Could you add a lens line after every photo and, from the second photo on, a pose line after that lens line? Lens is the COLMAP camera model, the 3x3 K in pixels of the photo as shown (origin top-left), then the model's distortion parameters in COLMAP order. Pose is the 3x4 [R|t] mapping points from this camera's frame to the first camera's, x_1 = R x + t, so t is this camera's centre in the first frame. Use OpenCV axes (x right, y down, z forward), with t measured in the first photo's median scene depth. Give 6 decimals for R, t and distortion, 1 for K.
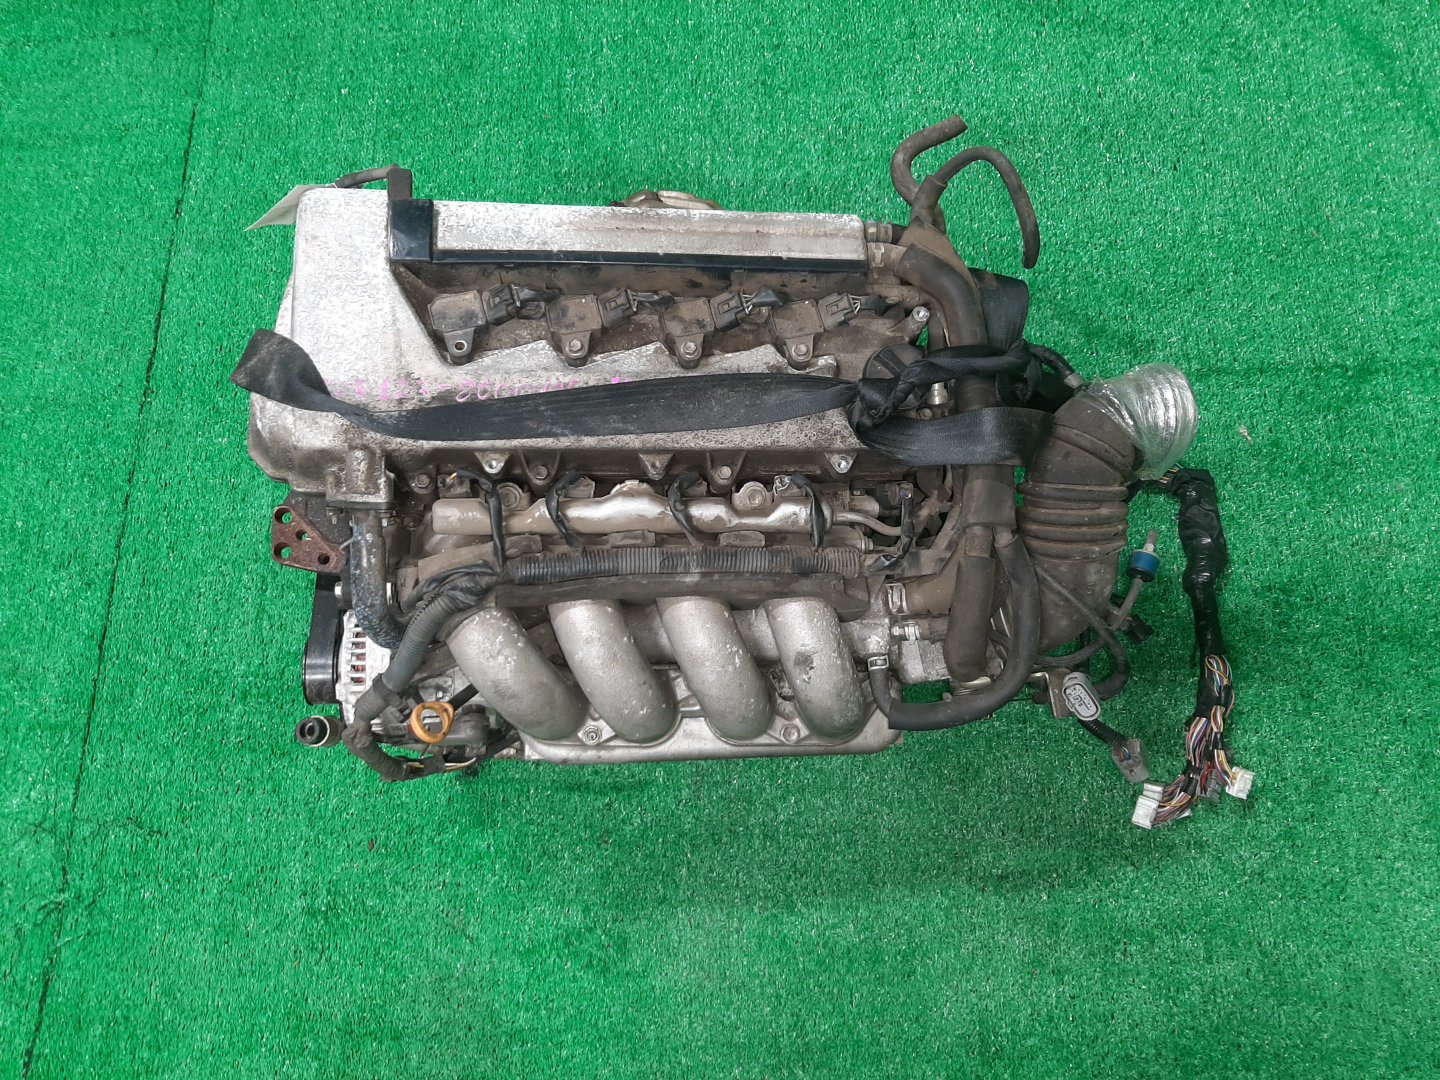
lens RADIAL K [[1081.4, 0, 720.0], [0, 1081.4, 540.0], [0, 0, 1]] dist [0.042501, -0.065214]
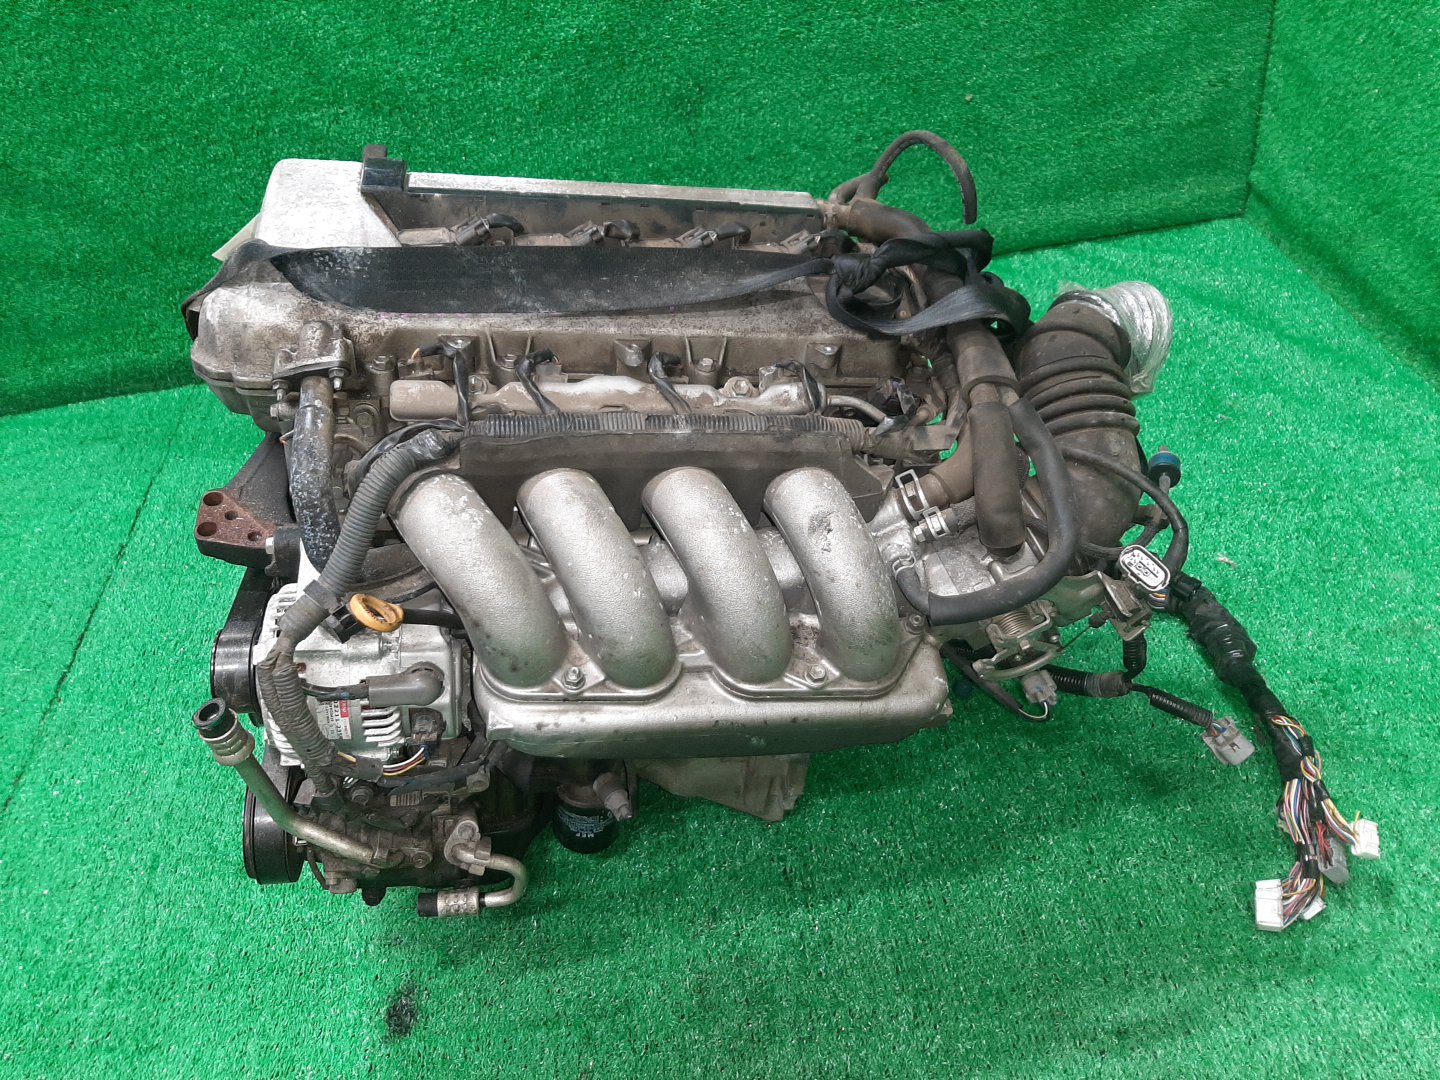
lens RADIAL K [[1098.9, 0, 720.0], [0, 1098.9, 540.0], [0, 0, 1]] dist [0.038248, -0.081169]
pose [[0.993856, -0.077726, 0.078800, -0.071085], [0.107565, 0.846061, -0.522121, 0.570177], [-0.026087, 0.527389, 0.849223, 0.265876]]
